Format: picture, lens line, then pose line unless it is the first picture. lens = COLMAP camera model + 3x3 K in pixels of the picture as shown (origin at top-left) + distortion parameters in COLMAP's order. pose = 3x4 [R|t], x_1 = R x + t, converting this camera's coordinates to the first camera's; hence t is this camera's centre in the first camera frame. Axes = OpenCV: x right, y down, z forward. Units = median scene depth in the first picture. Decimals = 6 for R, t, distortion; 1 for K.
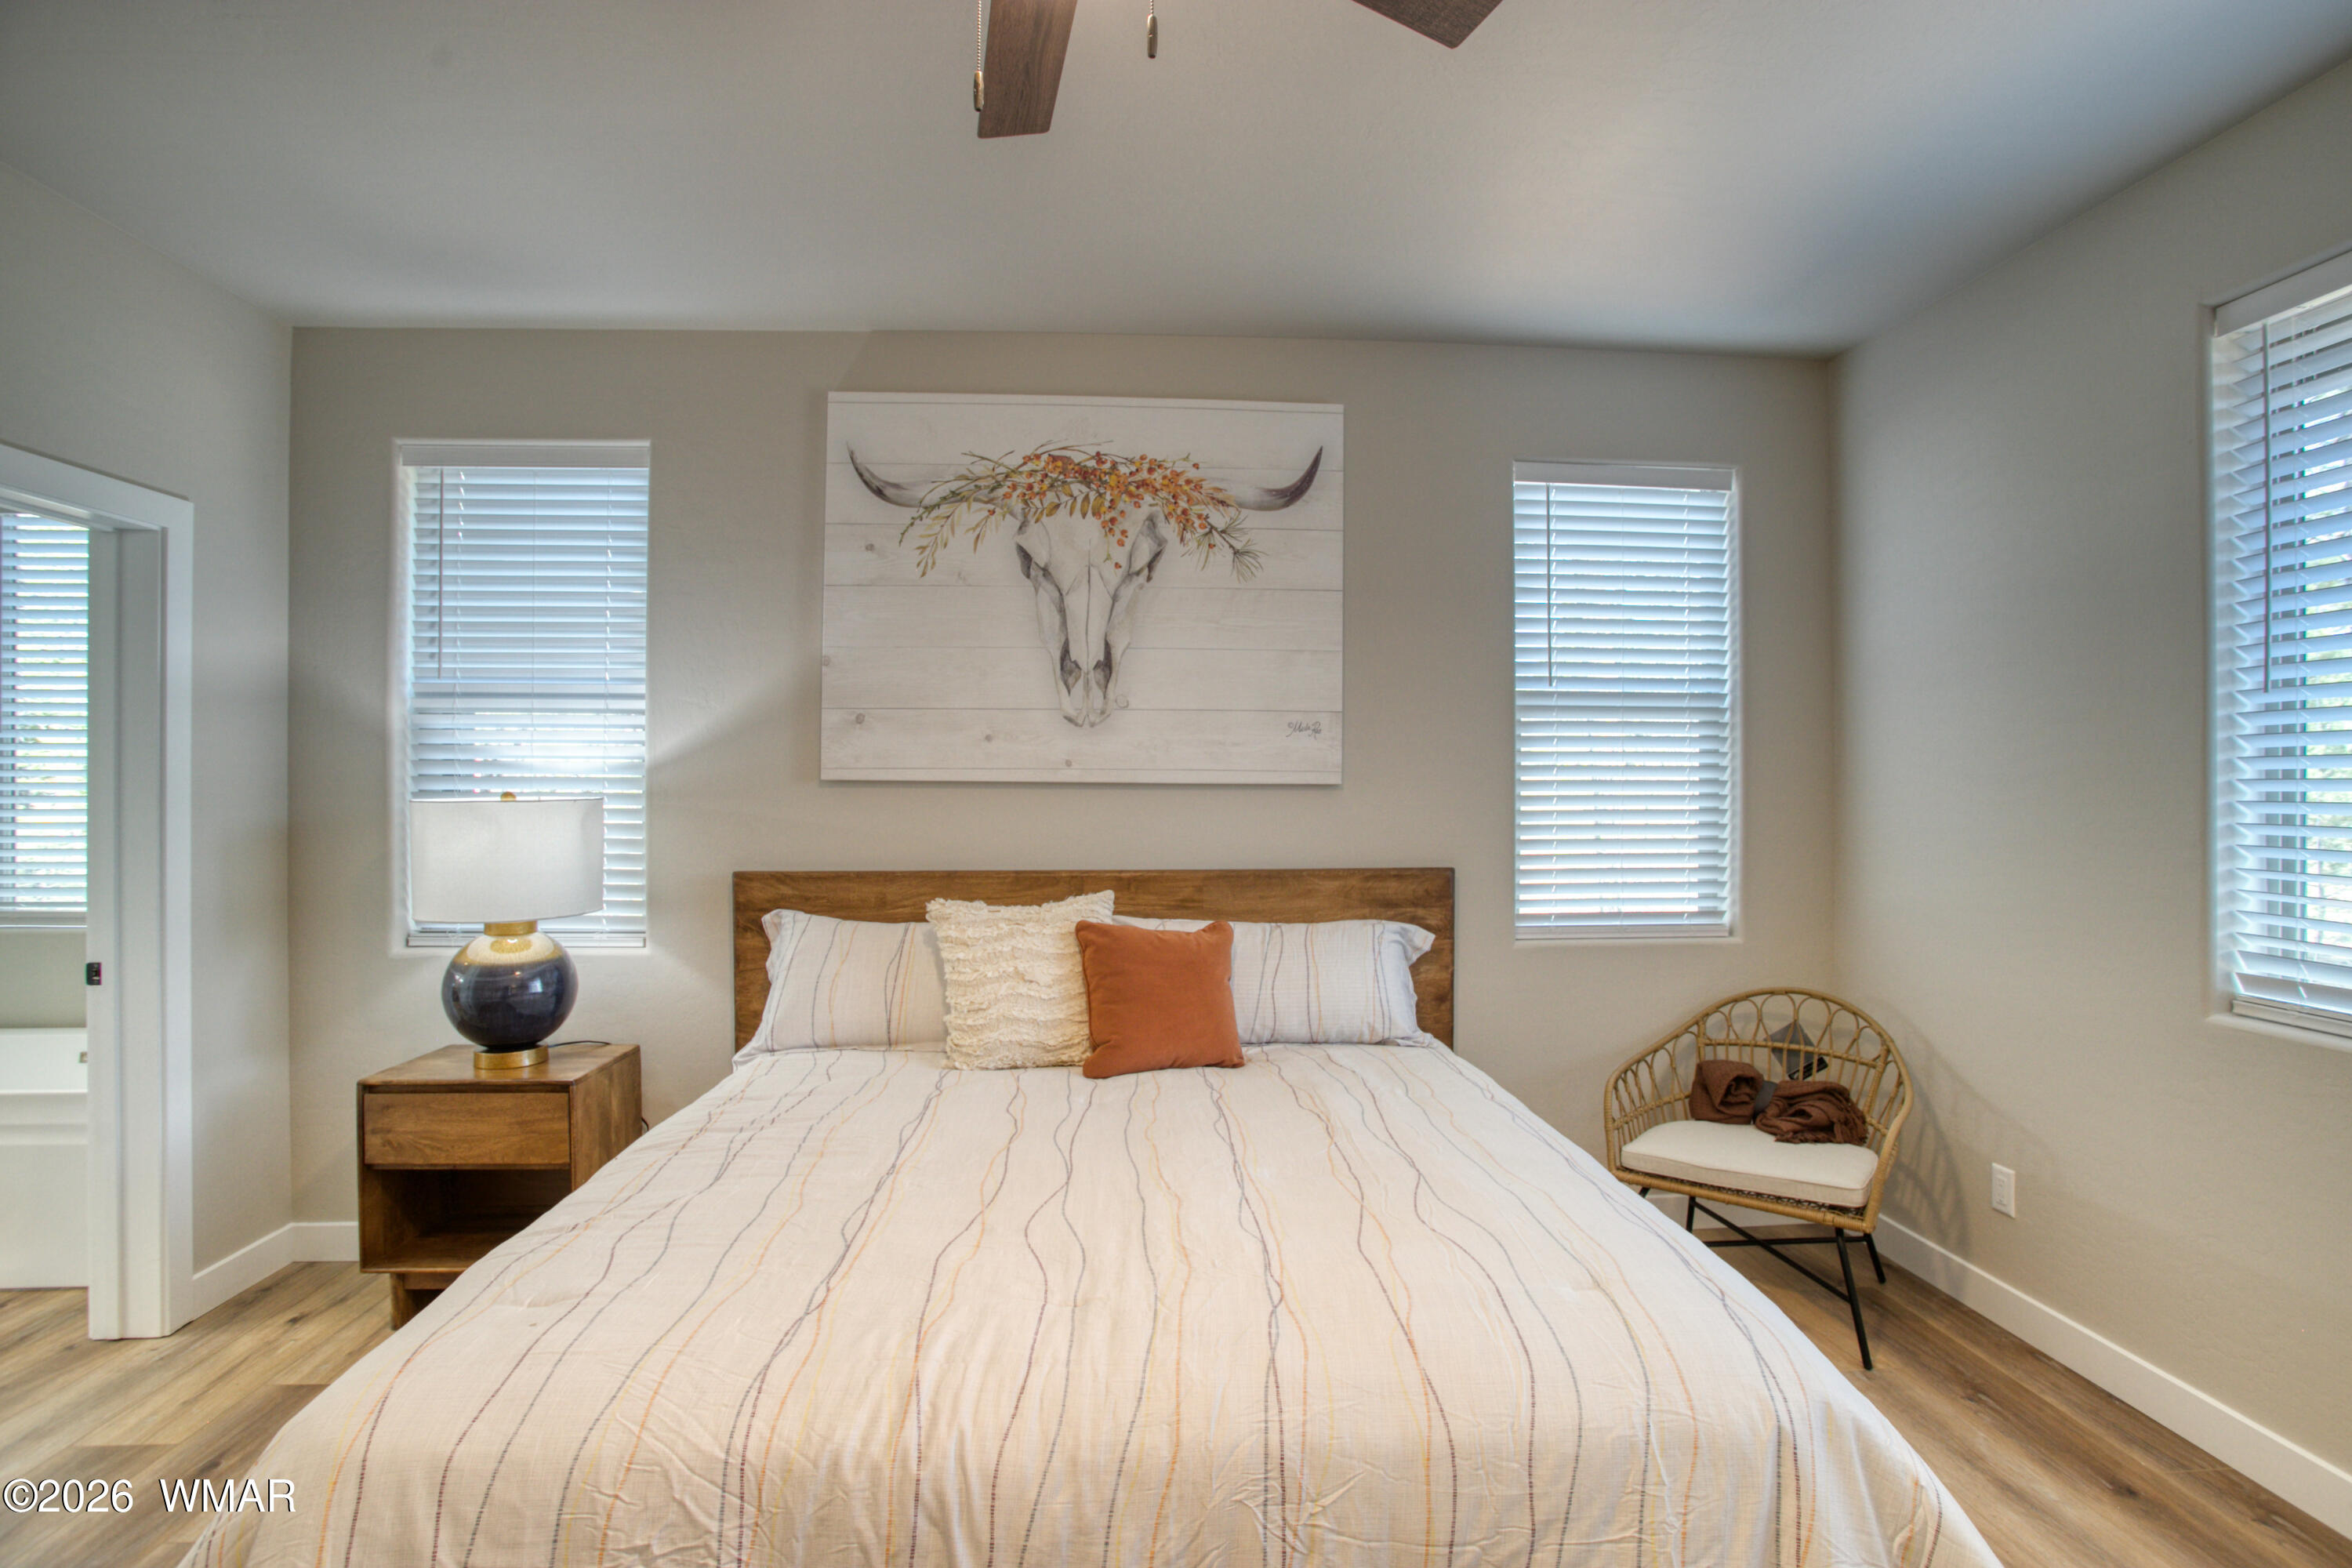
lens RADIAL K [[1143.1, 0, 1193.3], [0, 1143.1, 778.1], [0, 0, 1]] dist [-0.080641, 0.034841]
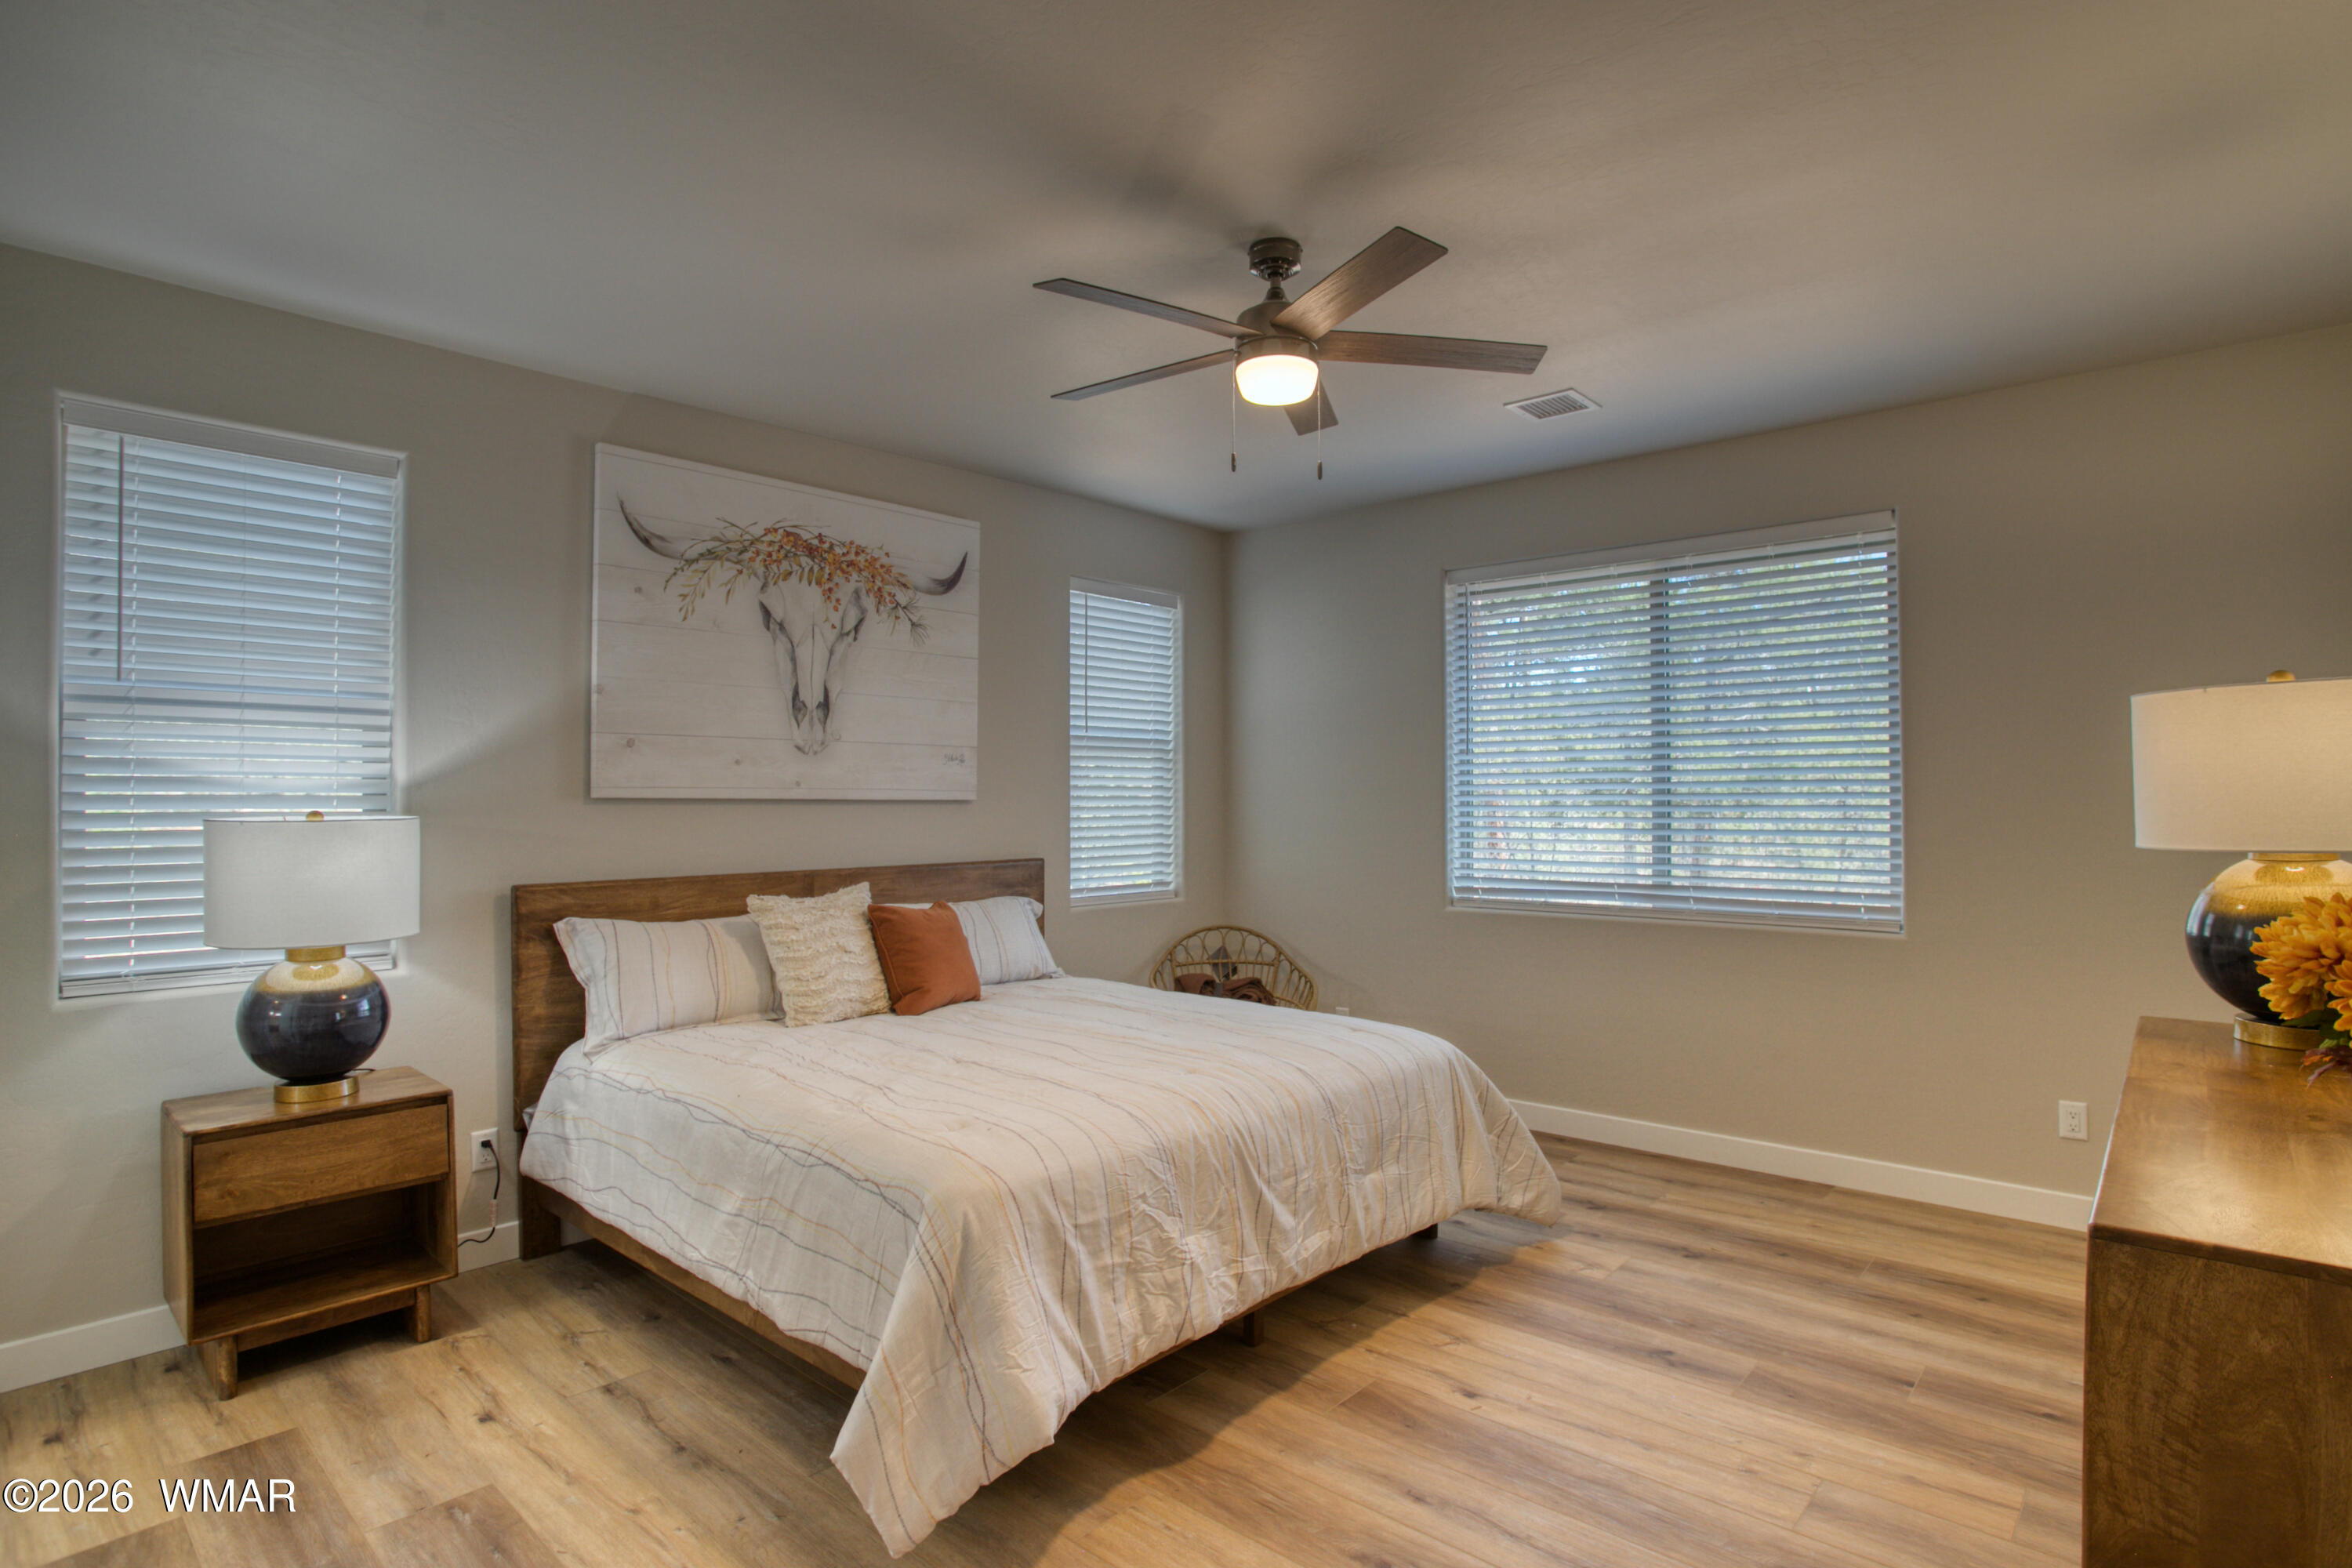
lens RADIAL K [[1143.1, 0, 1193.3], [0, 1143.1, 778.1], [0, 0, 1]] dist [-0.080641, 0.034841]
pose [[0.728864, 0.008573, 0.684605, -0.634535], [0.003063, 0.999871, -0.015782, 0.001625], [-0.684652, 0.013600, 0.728743, -0.180072]]
